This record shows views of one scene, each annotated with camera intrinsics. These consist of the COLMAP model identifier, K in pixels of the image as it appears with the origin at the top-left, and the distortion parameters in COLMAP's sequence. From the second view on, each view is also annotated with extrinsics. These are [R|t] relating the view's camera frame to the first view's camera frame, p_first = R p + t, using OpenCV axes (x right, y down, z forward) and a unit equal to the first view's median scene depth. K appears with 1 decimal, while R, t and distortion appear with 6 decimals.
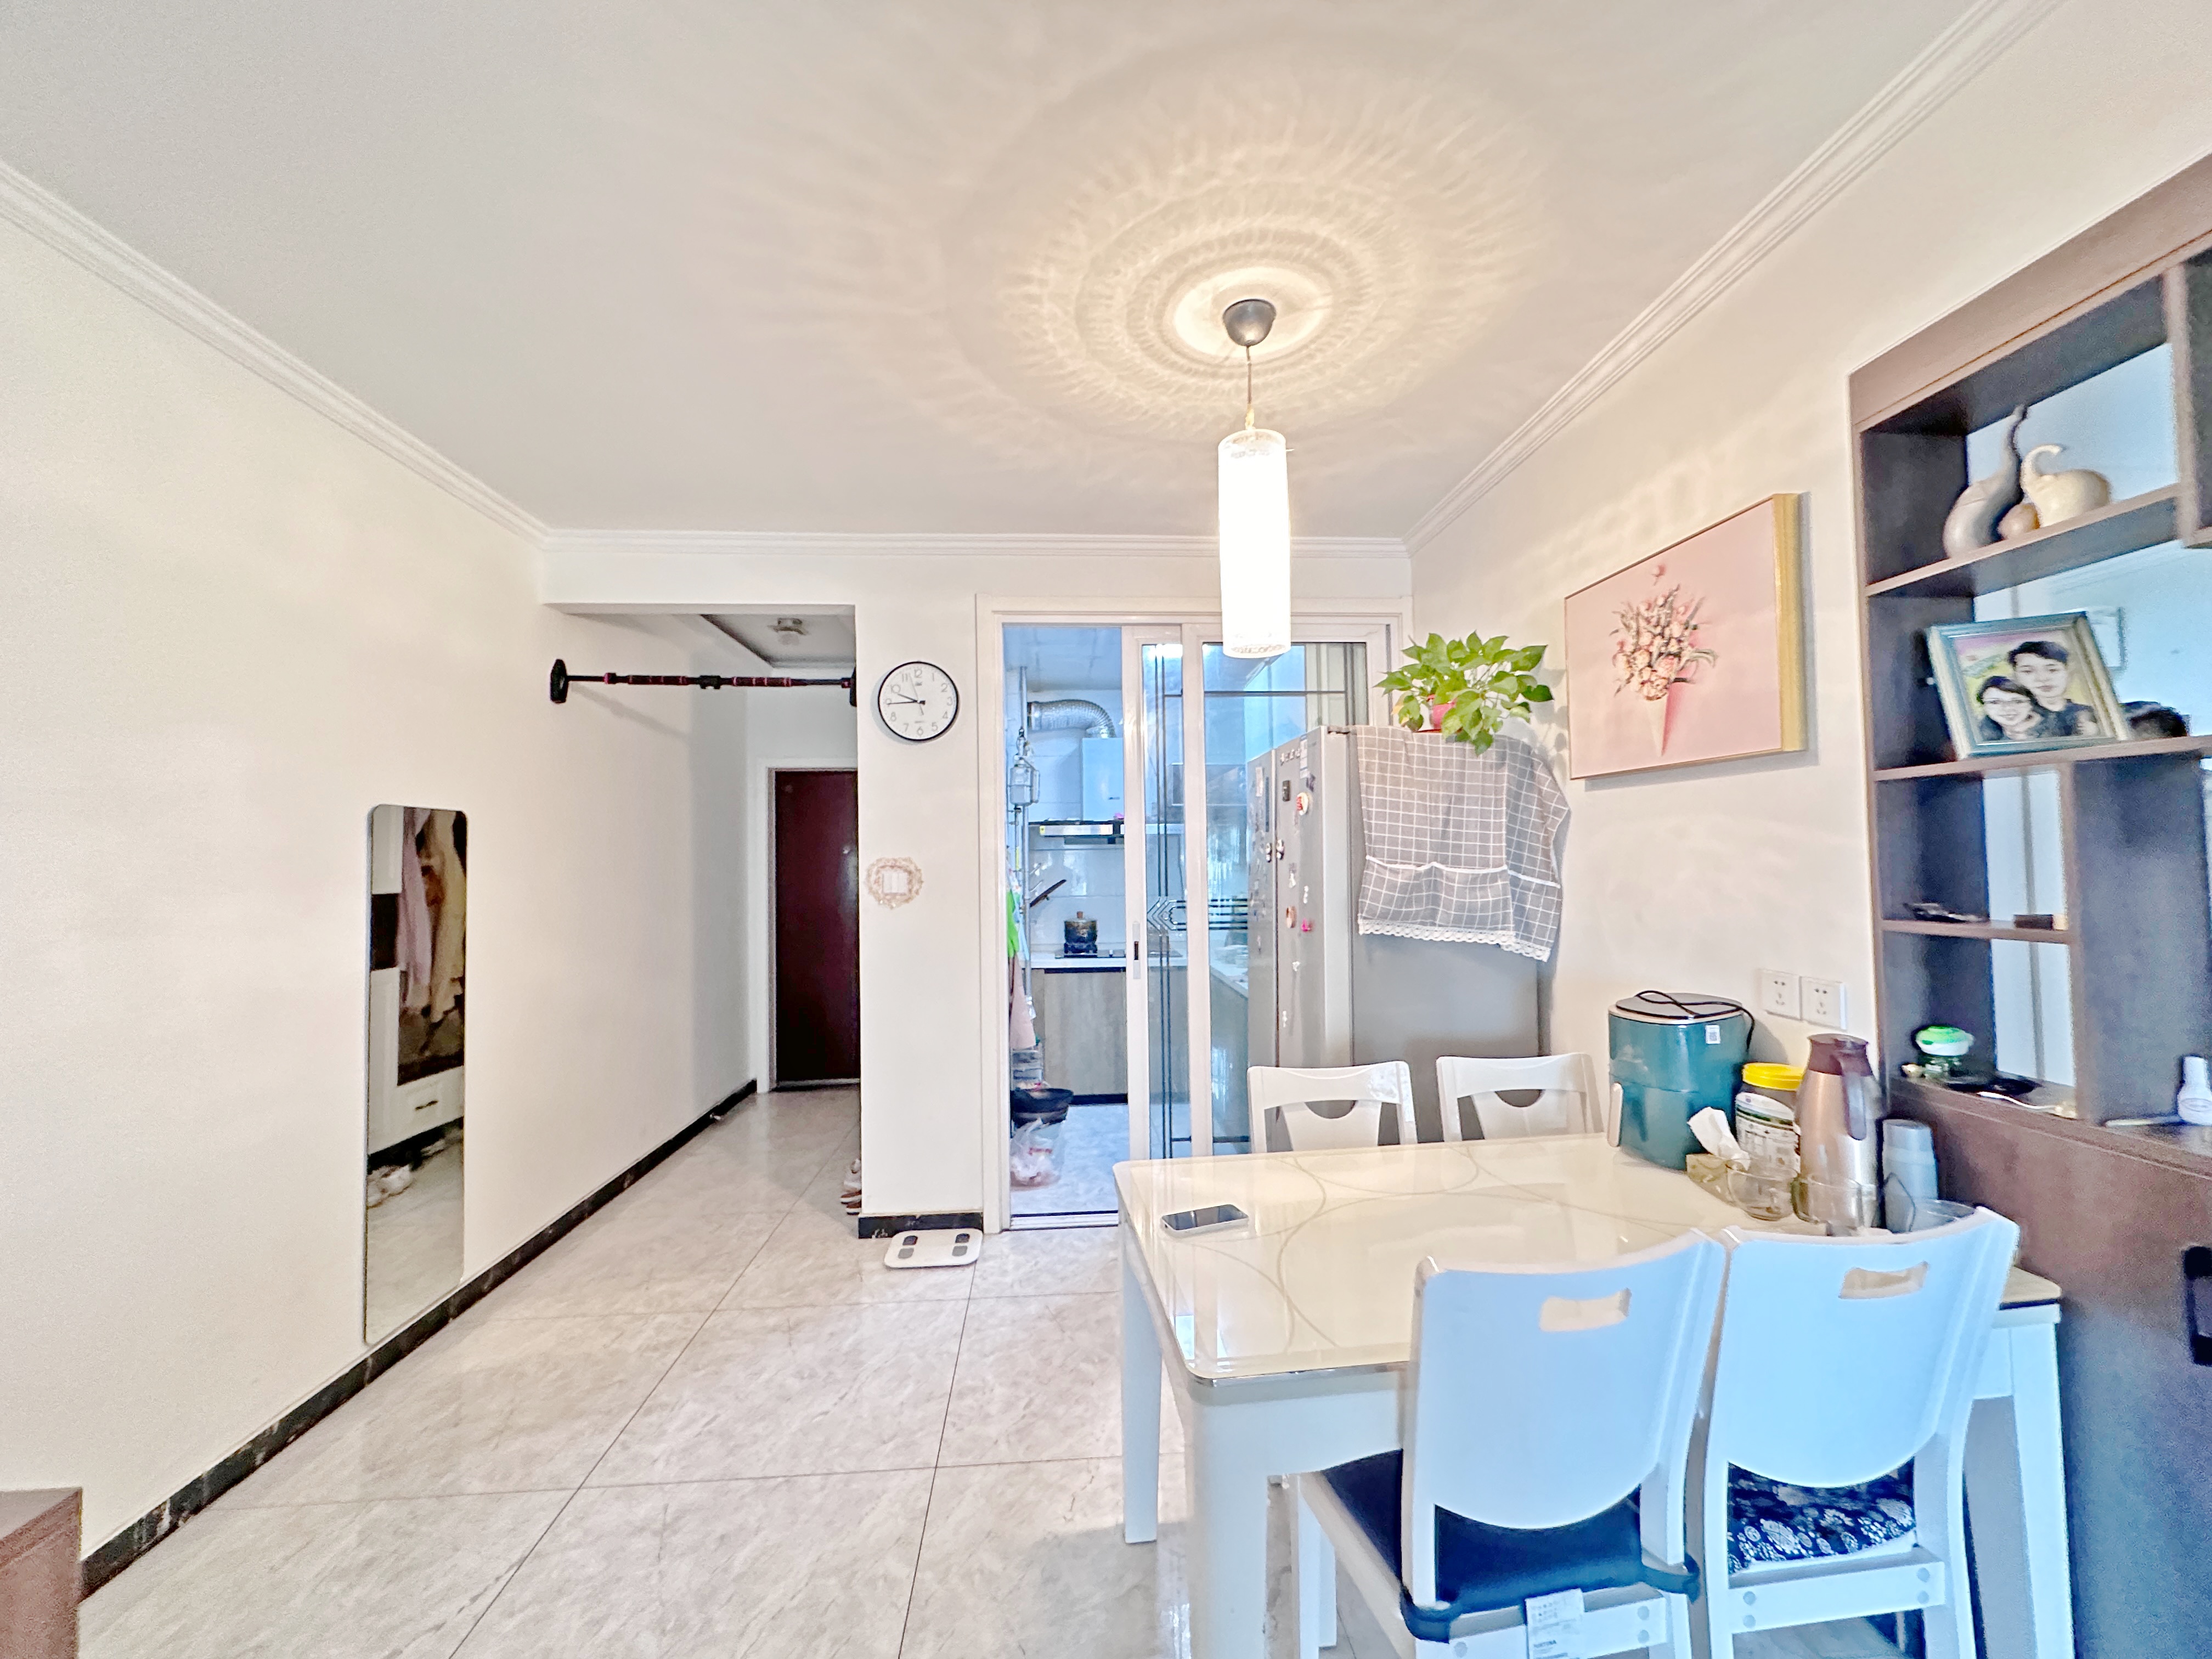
lens RADIAL K [[888.3, 0, 1153.1], [0, 888.3, 828.2], [0, 0, 1]] dist [-0.094603, 0.000055]
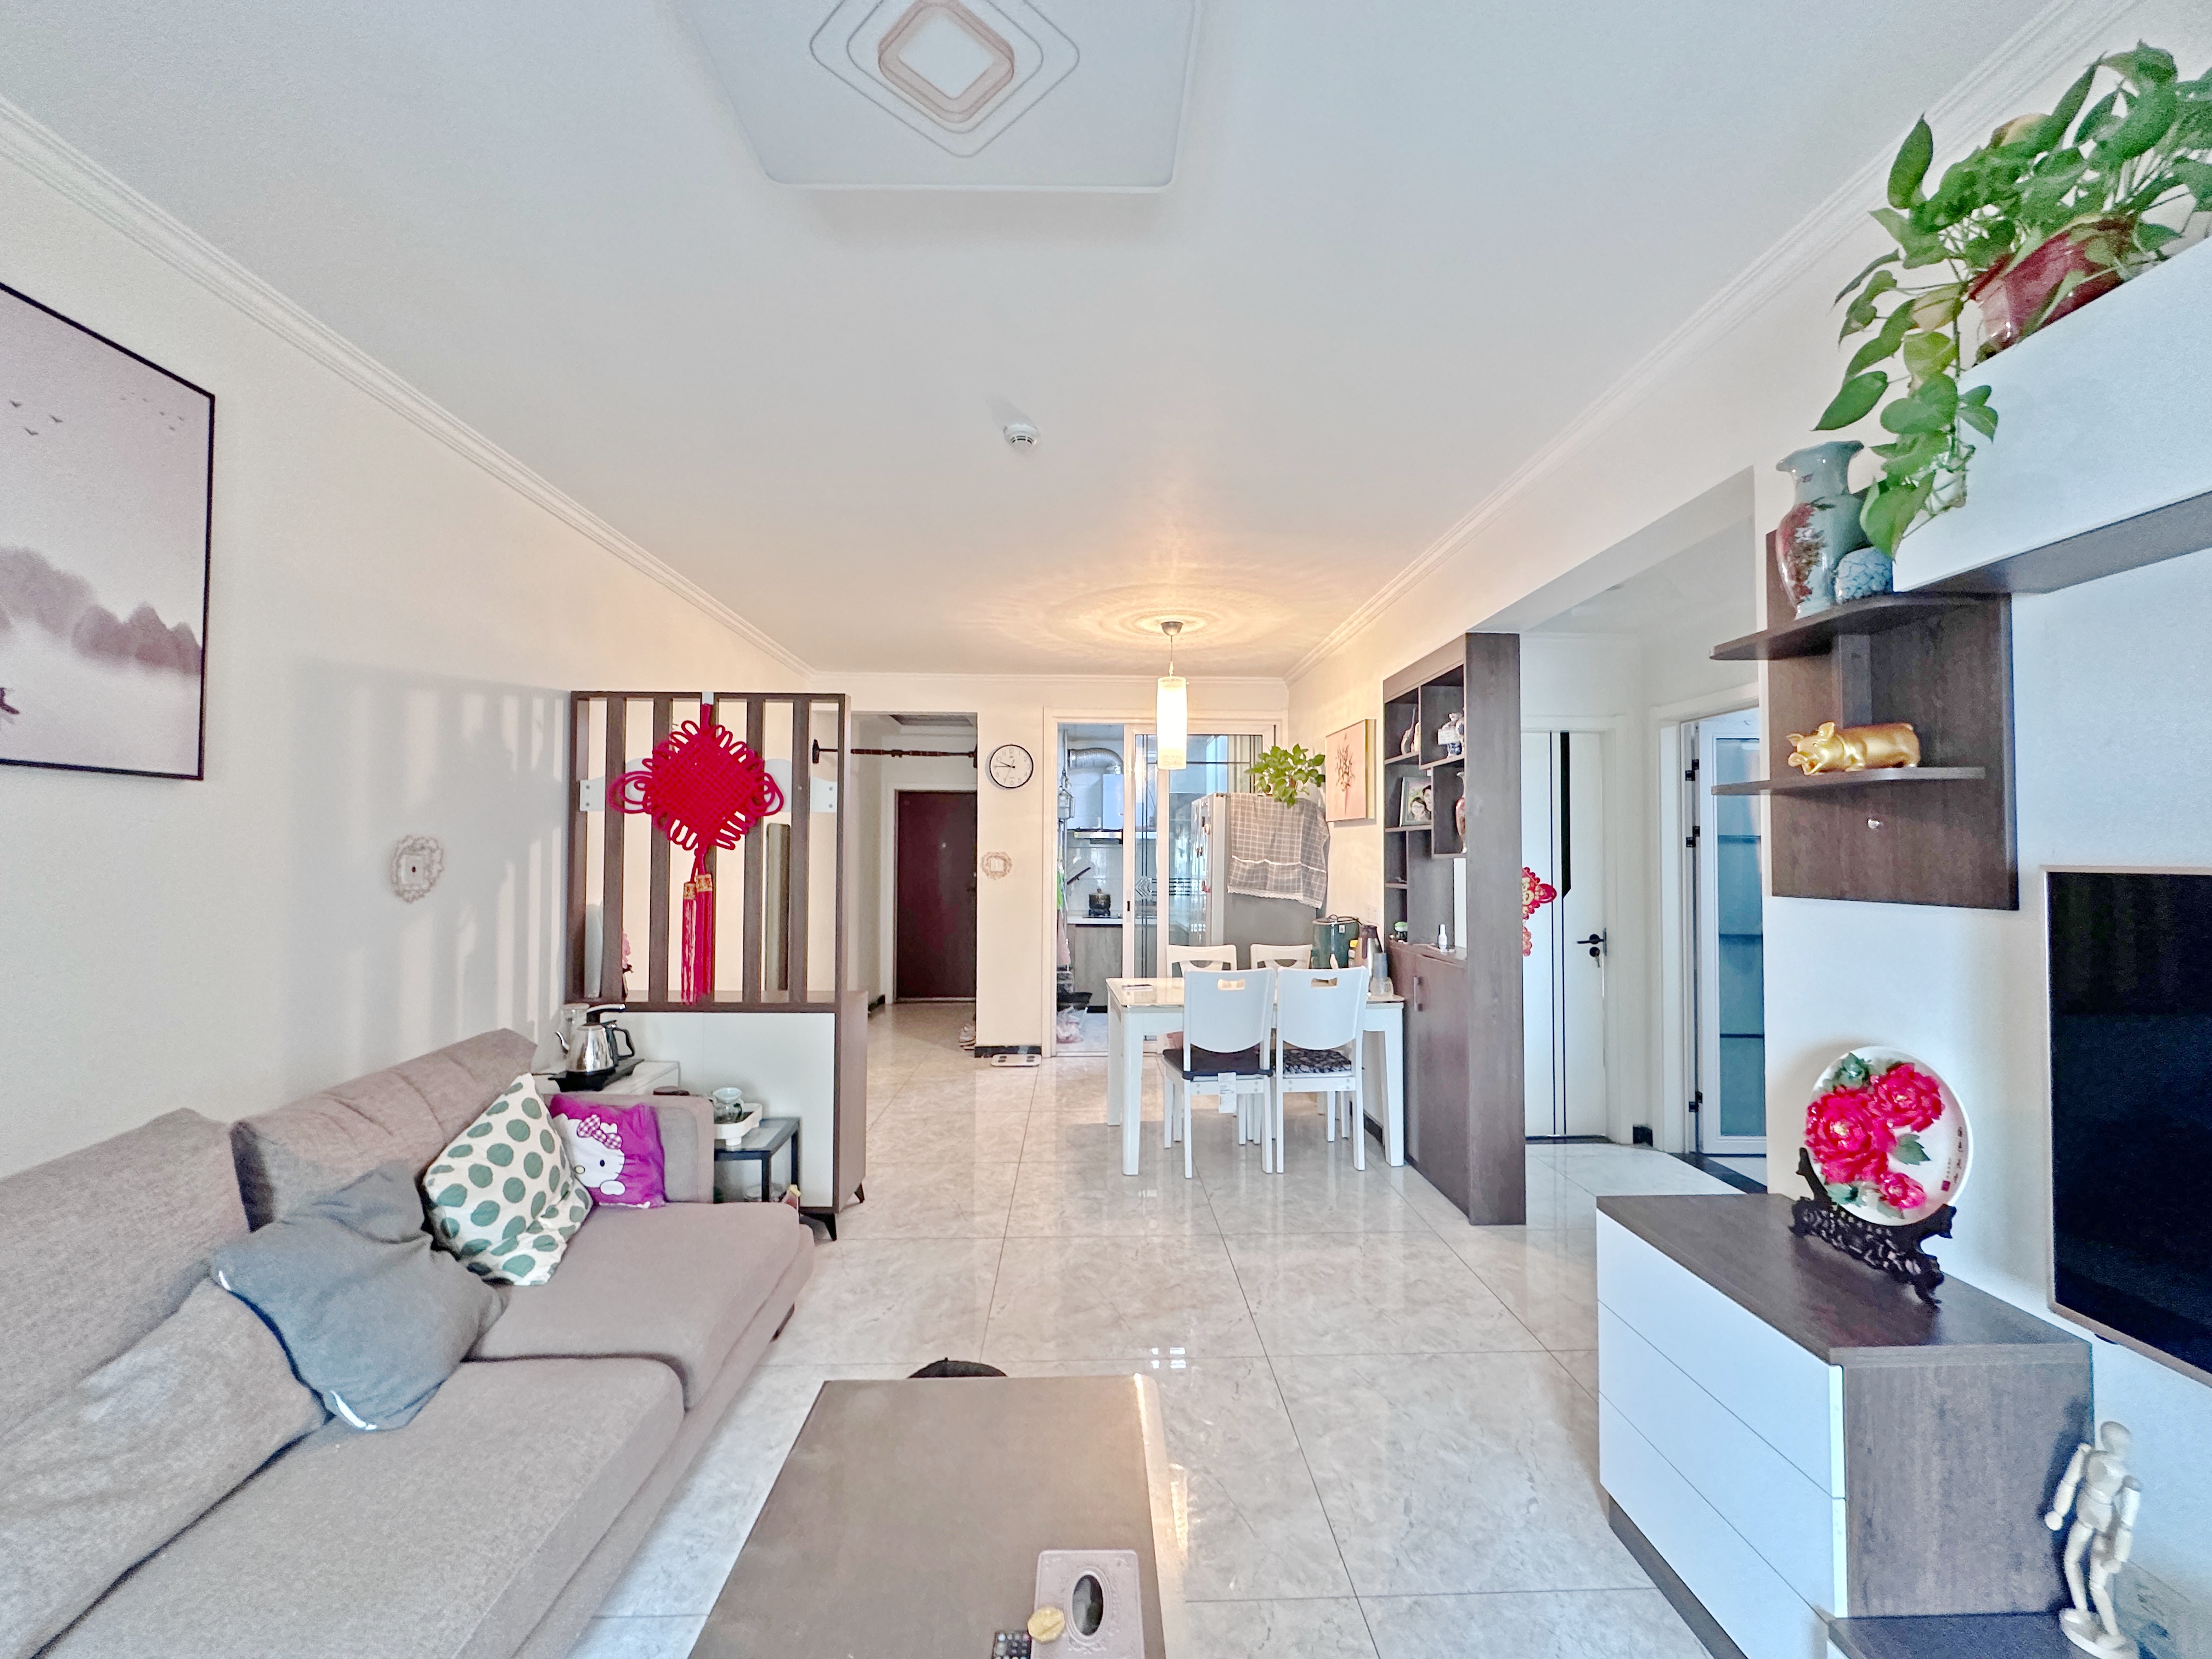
lens RADIAL K [[886.1, 0, 1106.0], [0, 886.1, 829.5], [0, 0, 1]] dist [0.002384, 0.000041]
pose [[0.996580, 0.017776, -0.080694, 0.066101], [-0.017229, 0.999824, 0.007470, -0.025087], [0.080812, -0.006055, 0.996711, -0.690945]]
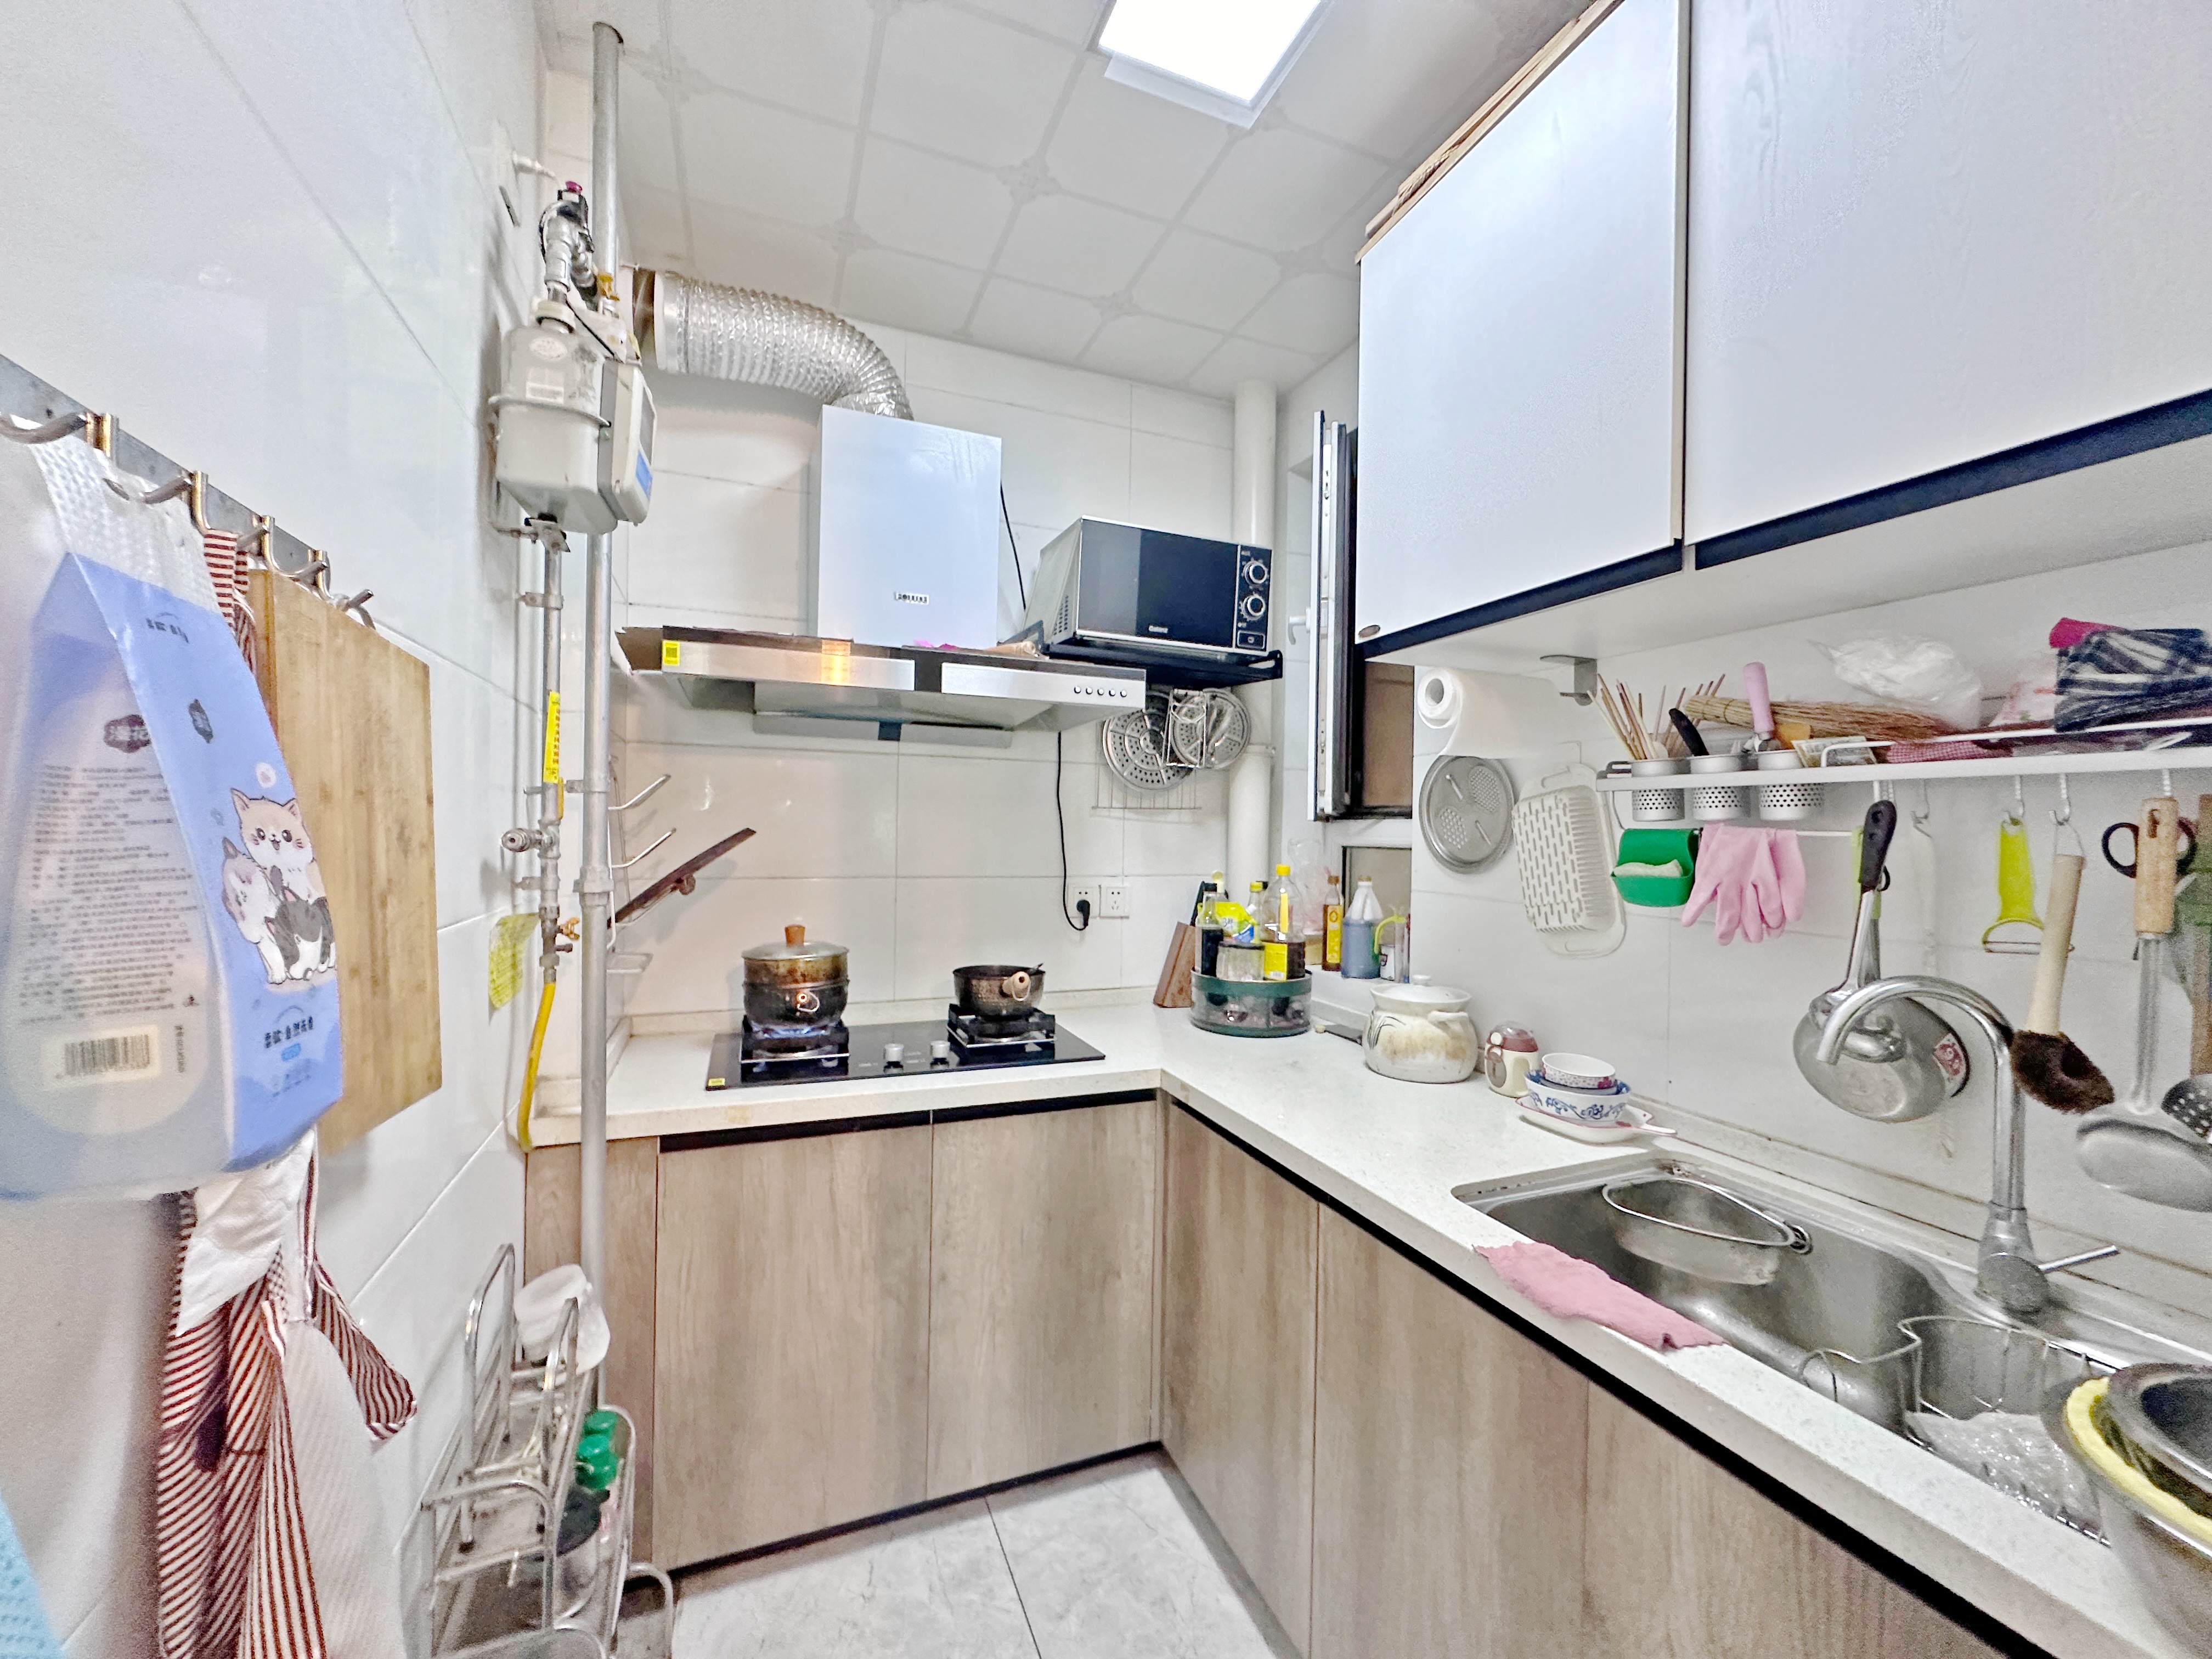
lens RADIAL K [[886.1, 0, 1106.0], [0, 886.1, 829.5], [0, 0, 1]] dist [0.002384, 0.000041]
pose [[0.960867, 0.028789, 0.275511, -0.084400], [-0.038642, 0.998791, 0.030397, 0.057156], [-0.274302, -0.039854, 0.960817, 0.868255]]
